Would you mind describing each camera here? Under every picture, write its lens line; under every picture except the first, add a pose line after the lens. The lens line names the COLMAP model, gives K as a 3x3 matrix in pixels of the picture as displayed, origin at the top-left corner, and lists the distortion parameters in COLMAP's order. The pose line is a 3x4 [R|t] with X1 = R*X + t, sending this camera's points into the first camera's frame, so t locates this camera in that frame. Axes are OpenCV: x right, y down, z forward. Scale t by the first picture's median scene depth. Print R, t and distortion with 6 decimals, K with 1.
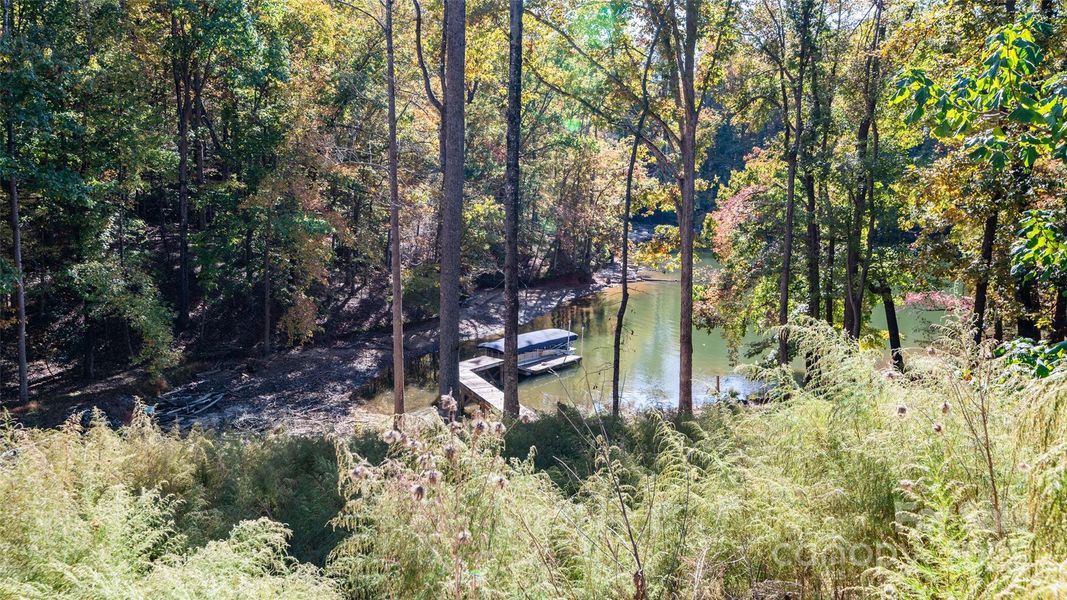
lens RADIAL K [[883.2, 0, 535.4], [0, 883.2, 295.1], [0, 0, 1]] dist [-0.008158, 0.003082]
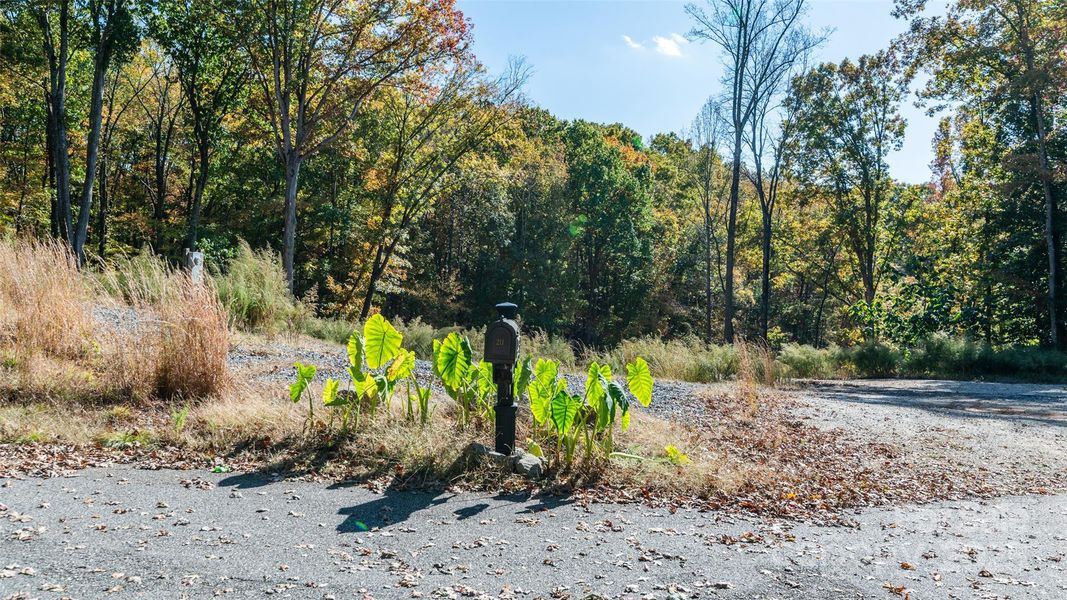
lens RADIAL K [[883.2, 0, 535.4], [0, 883.2, 295.1], [0, 0, 1]] dist [-0.008158, 0.003082]
pose [[0.933279, 0.003559, -0.359135, 0.124634], [-0.050754, 0.991223, -0.122070, 0.045304], [0.355548, 0.132152, 0.925268, -0.648867]]
